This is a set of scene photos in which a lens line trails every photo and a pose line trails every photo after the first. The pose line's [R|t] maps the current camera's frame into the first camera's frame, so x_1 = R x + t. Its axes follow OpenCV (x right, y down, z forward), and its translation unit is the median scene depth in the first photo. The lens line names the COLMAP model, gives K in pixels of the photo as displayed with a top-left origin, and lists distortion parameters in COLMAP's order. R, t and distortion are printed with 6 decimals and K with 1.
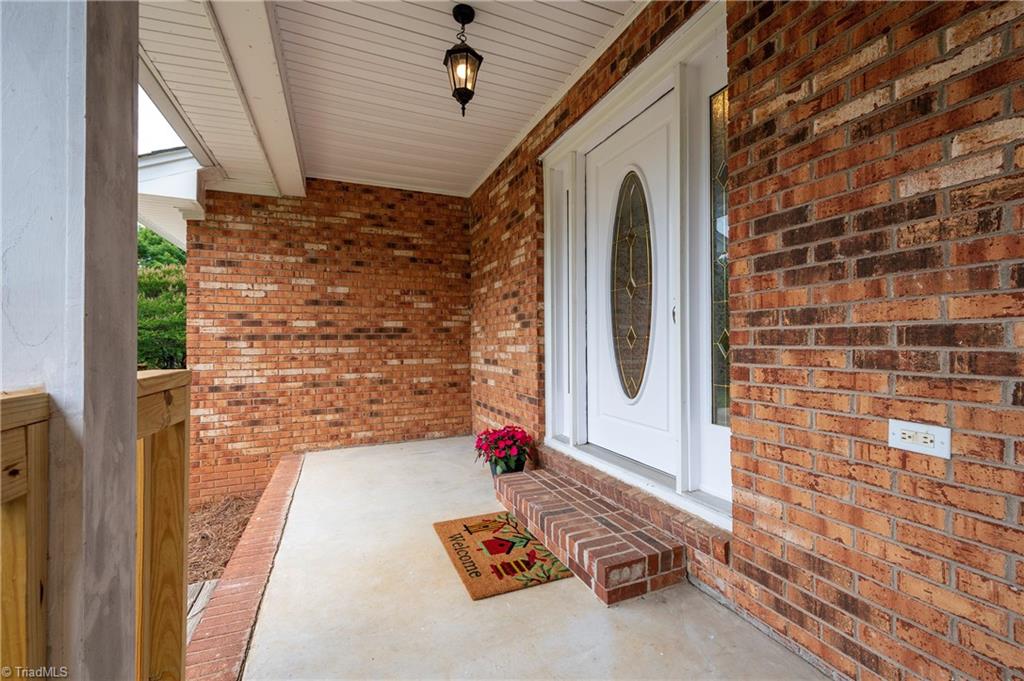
lens RADIAL K [[409.2, 0, 508.6], [0, 409.2, 341.4], [0, 0, 1]] dist [0.000391, 0.000018]
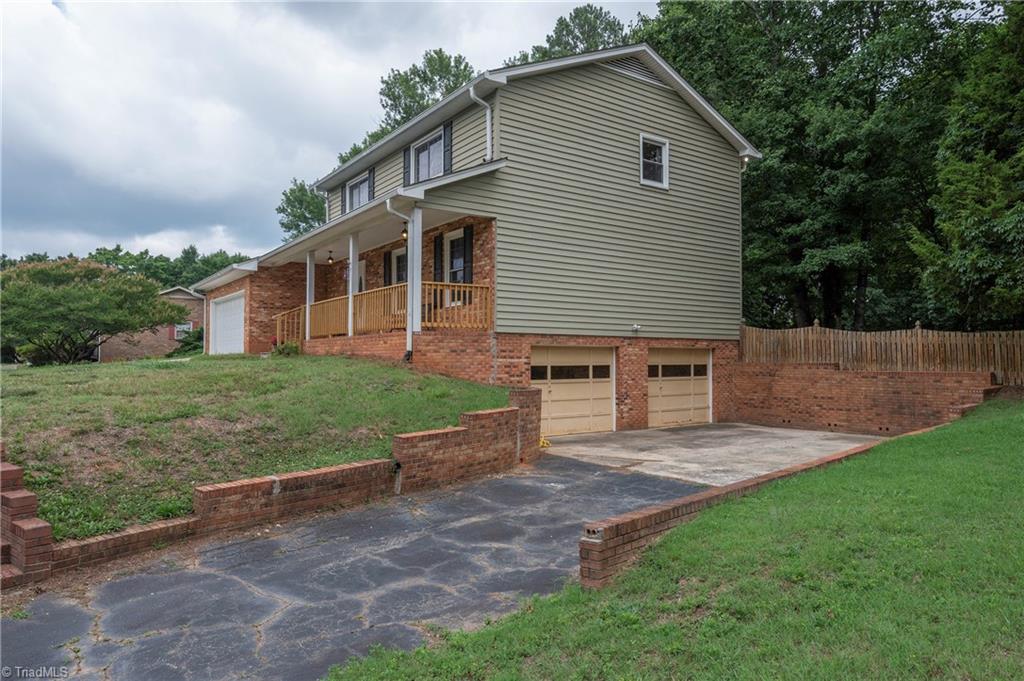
lens RADIAL K [[650.2, 0, 510.8], [0, 650.2, 338.9], [0, 0, 1]] dist [-0.006543, -0.000314]
pose [[0.978195, 0.003261, 0.207663, 0.315353], [0.000947, 0.999796, -0.020160, 0.424188], [-0.207687, 0.019917, 0.977993, -5.528871]]
